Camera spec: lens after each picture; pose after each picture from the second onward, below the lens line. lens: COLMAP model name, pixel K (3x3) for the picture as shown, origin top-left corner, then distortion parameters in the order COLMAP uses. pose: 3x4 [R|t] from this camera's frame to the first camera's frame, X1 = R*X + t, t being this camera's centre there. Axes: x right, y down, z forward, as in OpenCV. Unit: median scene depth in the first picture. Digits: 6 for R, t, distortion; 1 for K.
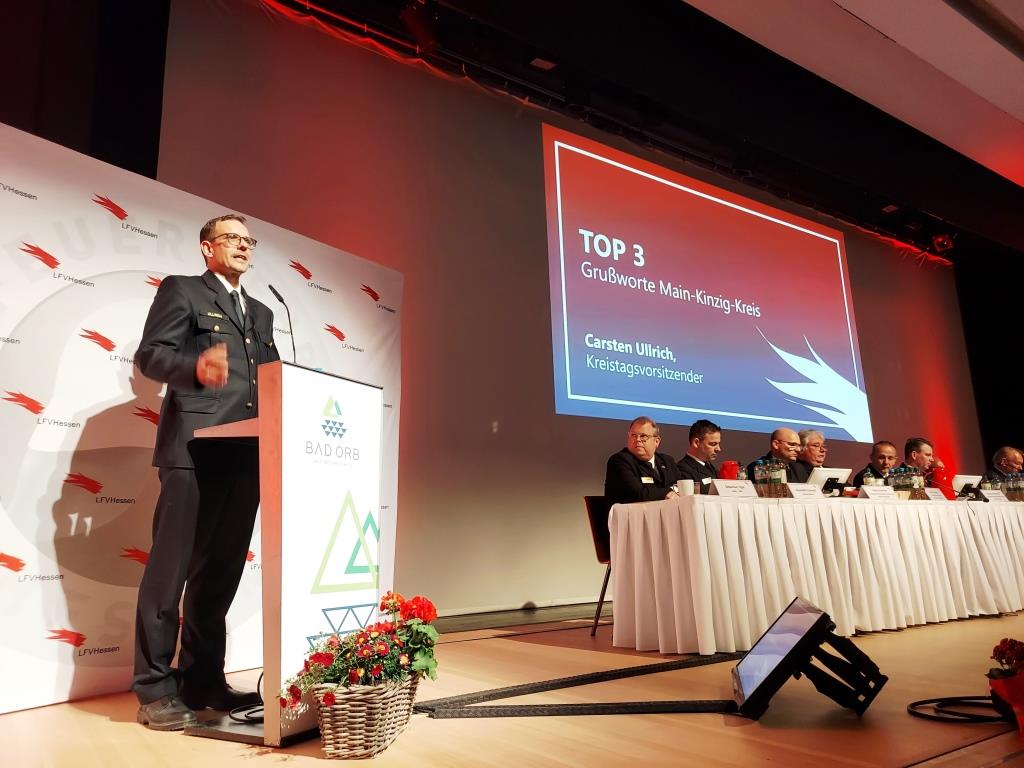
lens RADIAL K [[734.3, 0, 512.0], [0, 734.3, 384.0], [0, 0, 1]] dist [0.053258, -0.053296]
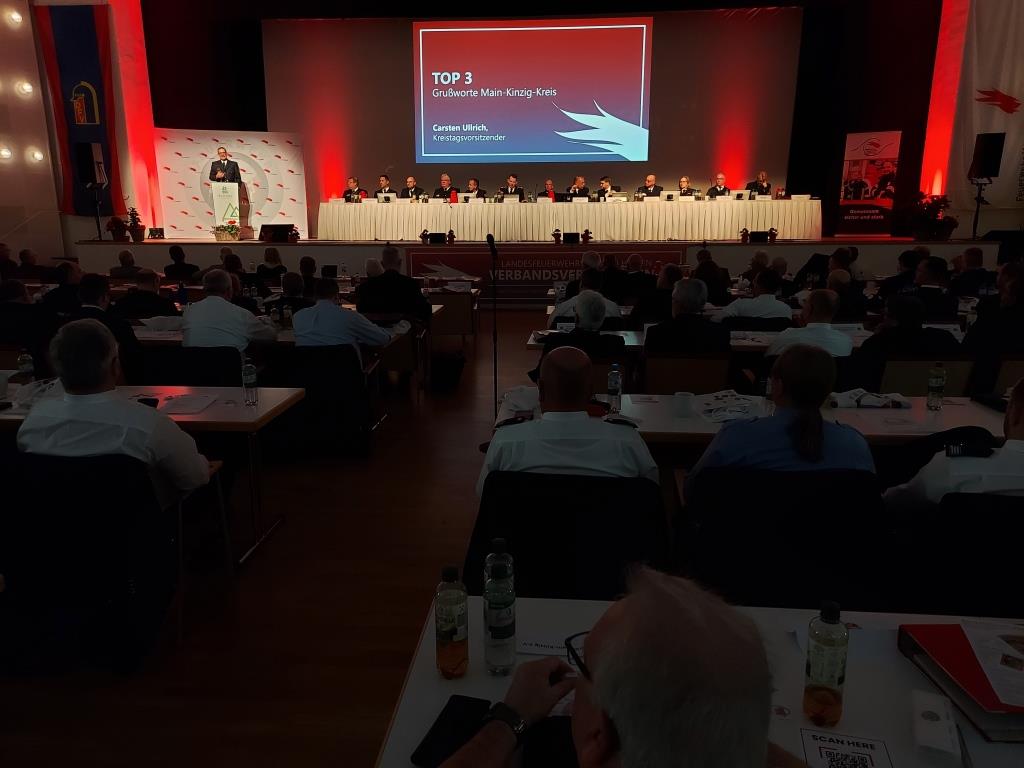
lens RADIAL K [[734.3, 0, 512.0], [0, 734.3, 384.0], [0, 0, 1]] dist [0.053258, -0.053296]
pose [[0.779829, 0.163523, -0.604257, 1.727521], [0.110899, 0.913922, 0.390446, -0.191773], [0.616091, -0.371492, 0.694569, -0.728783]]
